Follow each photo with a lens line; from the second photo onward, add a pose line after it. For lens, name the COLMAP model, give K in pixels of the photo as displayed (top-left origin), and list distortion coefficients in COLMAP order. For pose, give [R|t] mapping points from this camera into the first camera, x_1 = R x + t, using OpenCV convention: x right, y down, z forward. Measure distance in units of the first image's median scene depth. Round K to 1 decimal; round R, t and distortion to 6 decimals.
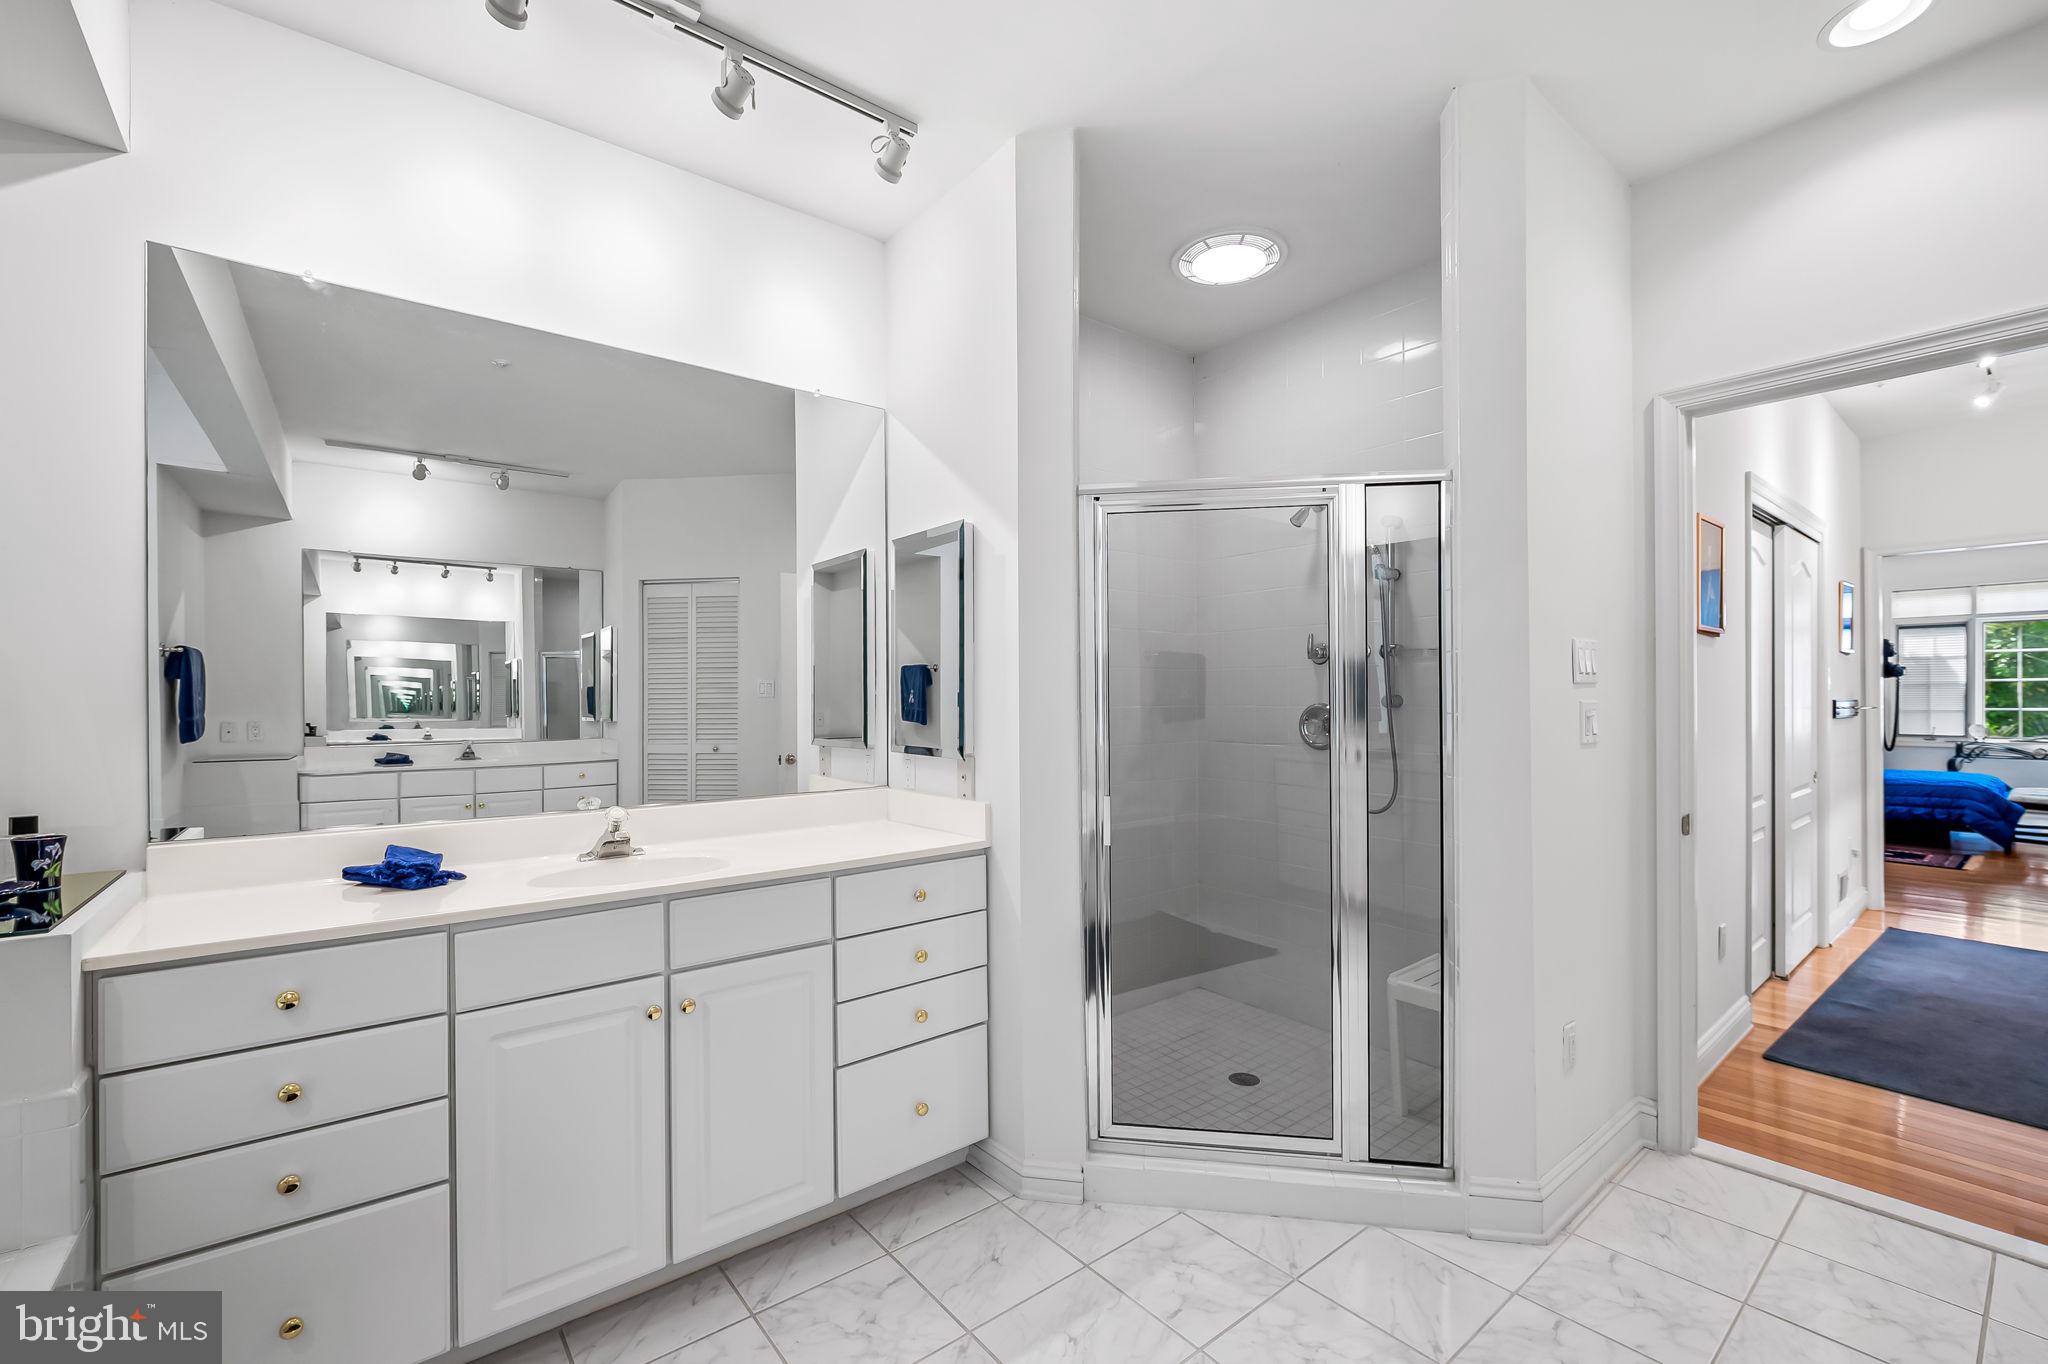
lens RADIAL K [[863.5, 0, 1024.0], [0, 863.5, 682.0], [0, 0, 1]] dist [0.001469, -0.000051]
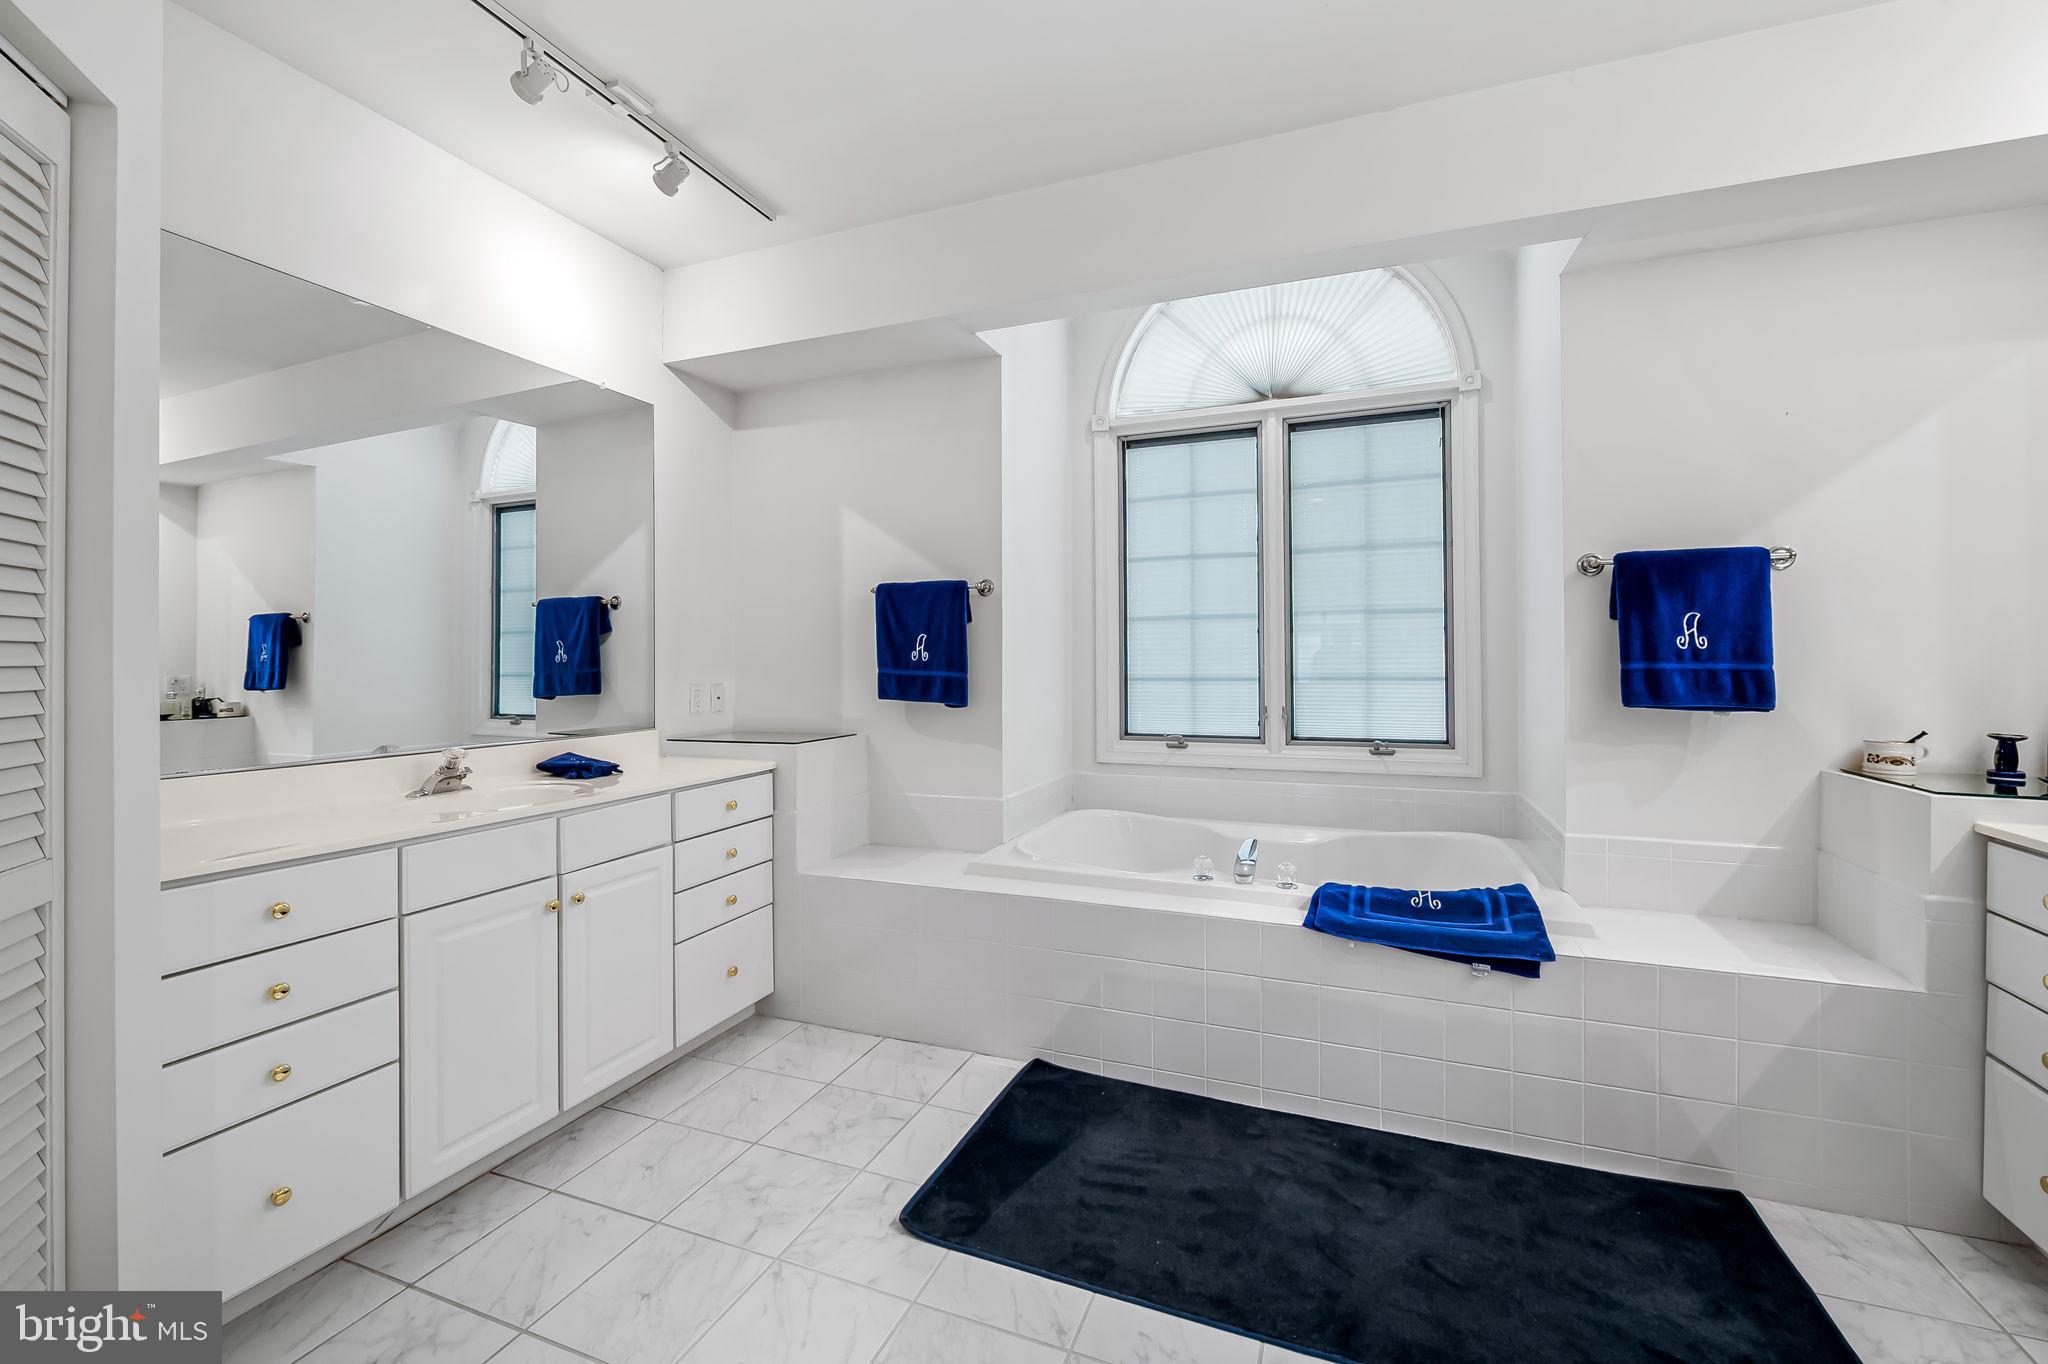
lens RADIAL K [[863.5, 0, 1024.0], [0, 863.5, 682.0], [0, 0, 1]] dist [0.001469, -0.000051]
pose [[0.864989, -0.007692, 0.501733, -0.389564], [-0.017653, 0.998797, 0.045747, 0.001660], [-0.501481, -0.048428, 0.863812, -0.301217]]
